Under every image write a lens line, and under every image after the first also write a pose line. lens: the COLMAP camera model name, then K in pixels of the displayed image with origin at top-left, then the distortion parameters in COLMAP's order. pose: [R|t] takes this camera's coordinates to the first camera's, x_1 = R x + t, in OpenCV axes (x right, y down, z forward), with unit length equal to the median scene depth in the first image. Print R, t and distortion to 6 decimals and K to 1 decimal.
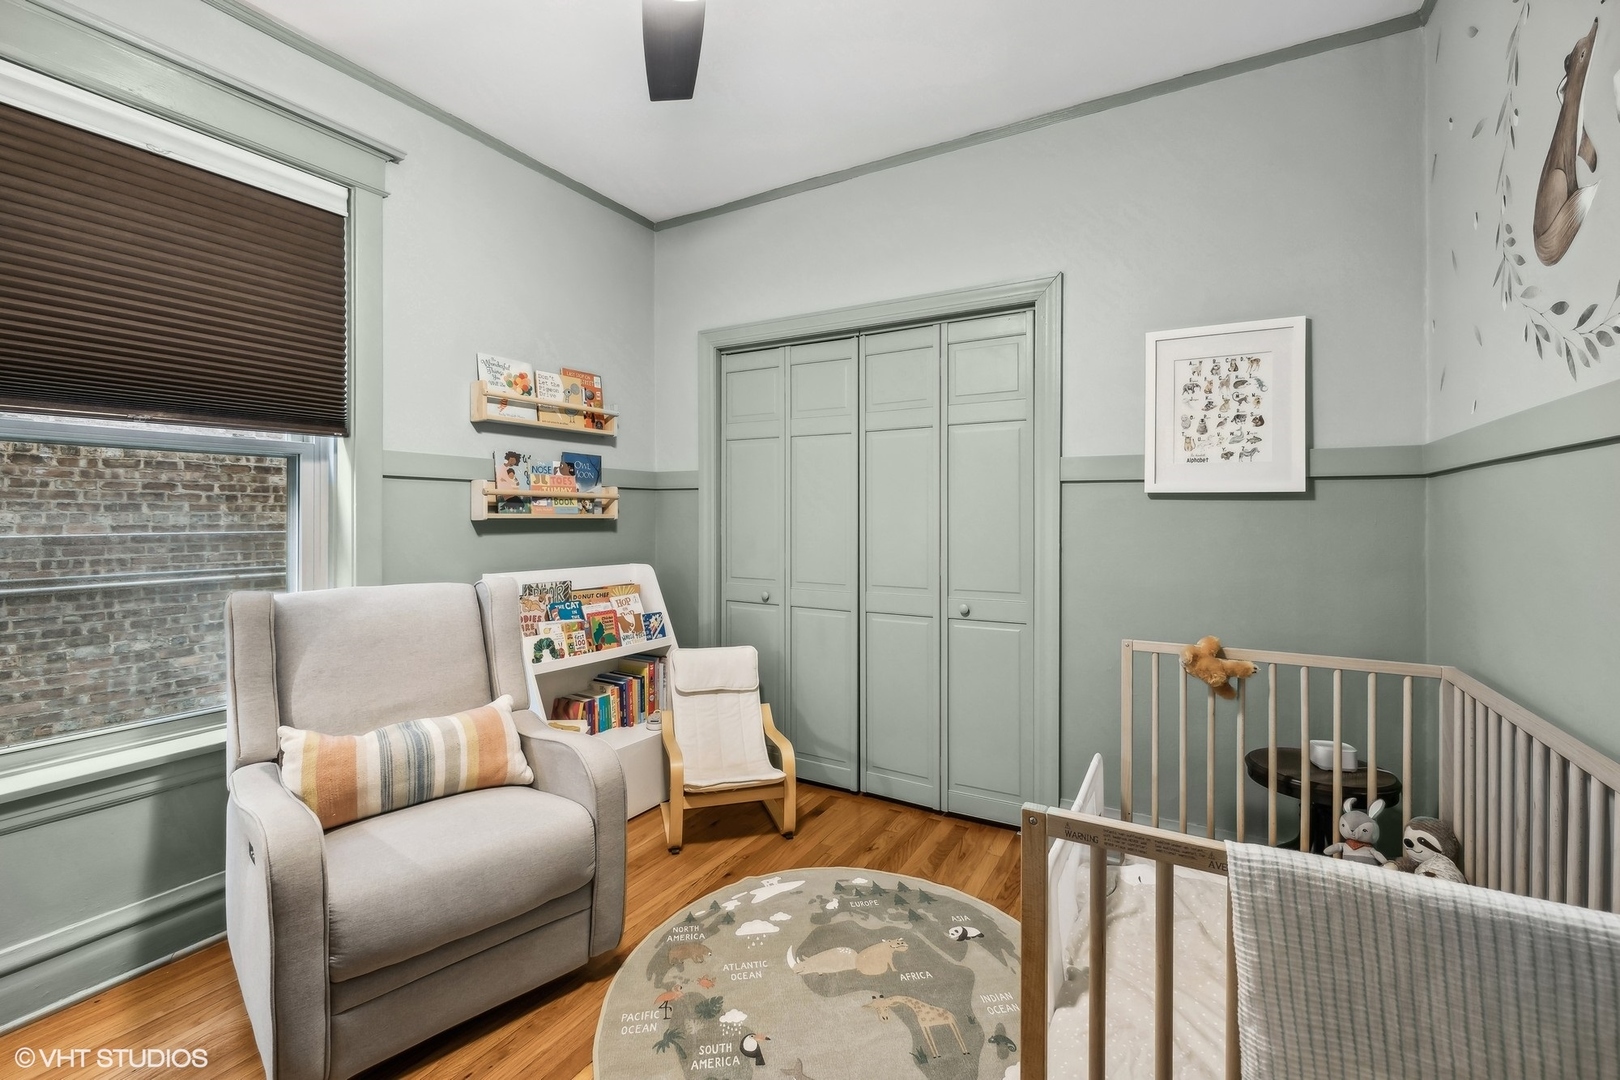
lens RADIAL K [[704.2, 0, 805.6], [0, 704.2, 526.2], [0, 0, 1]] dist [0.000699, 0.000261]
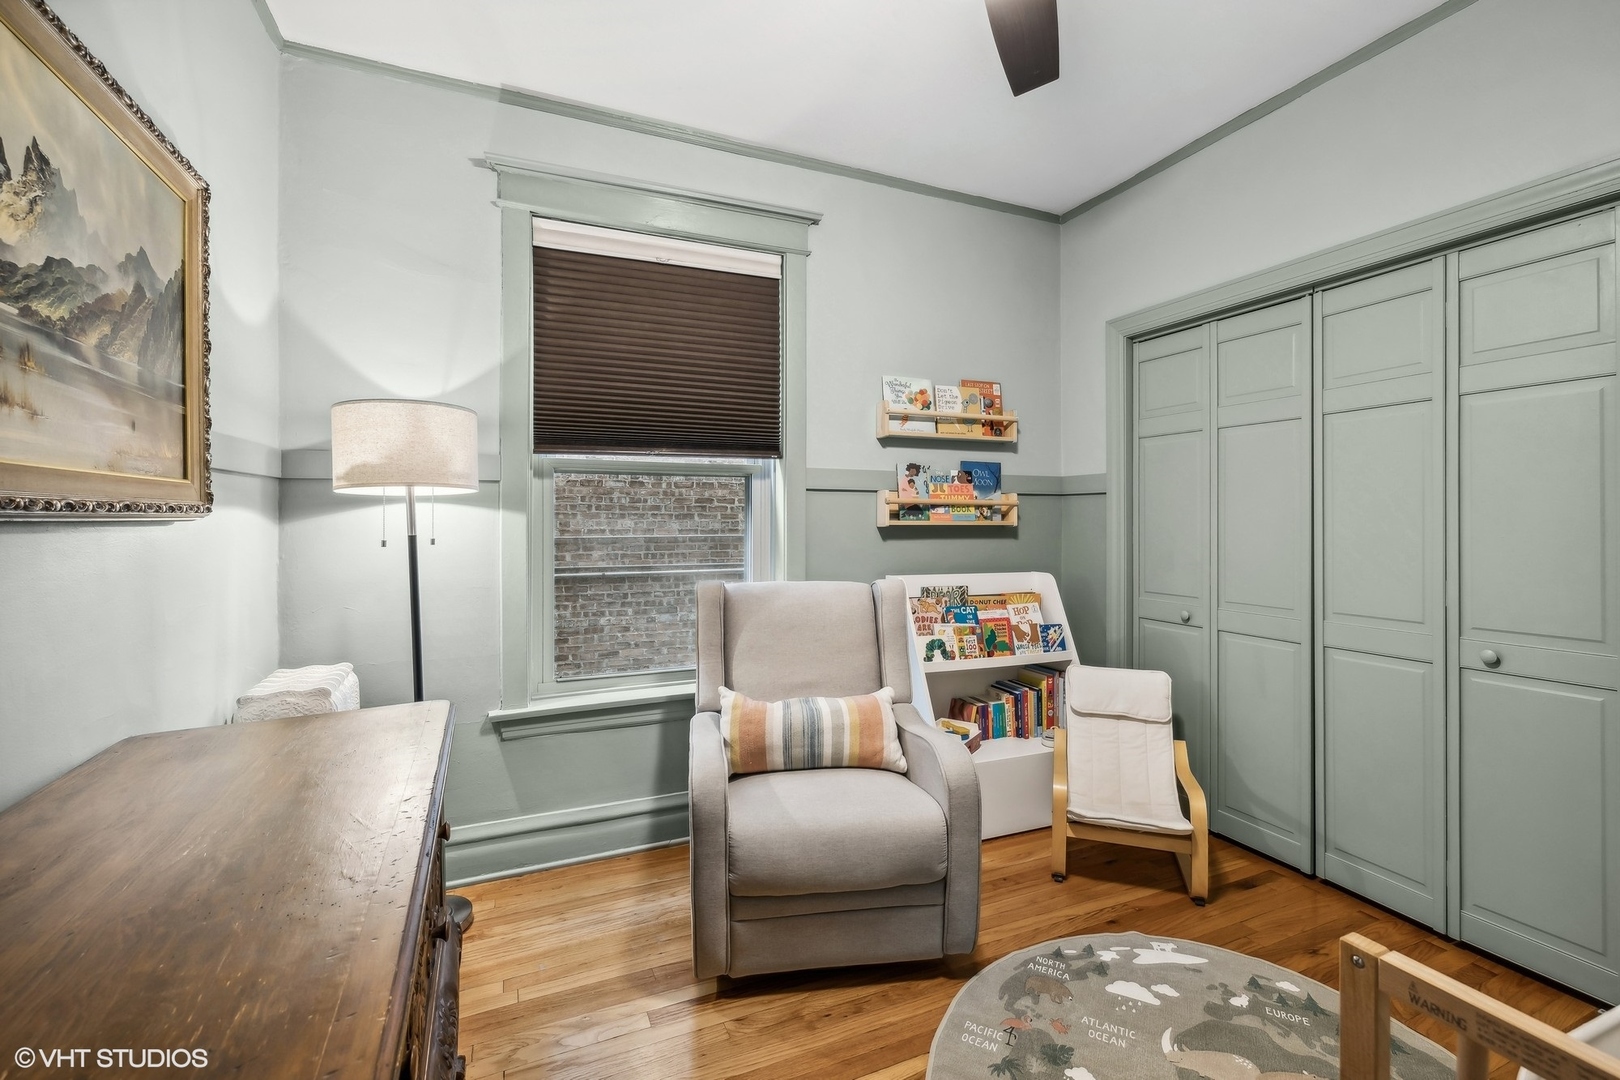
lens RADIAL K [[704.2, 0, 801.7], [0, 704.2, 530.4], [0, 0, 1]] dist [0.000699, 0.000261]
pose [[0.802371, 0.006883, -0.596786, 0.094070], [-0.008707, 0.999962, -0.000174, -0.001354], [0.596762, 0.005336, 0.802400, 0.034525]]
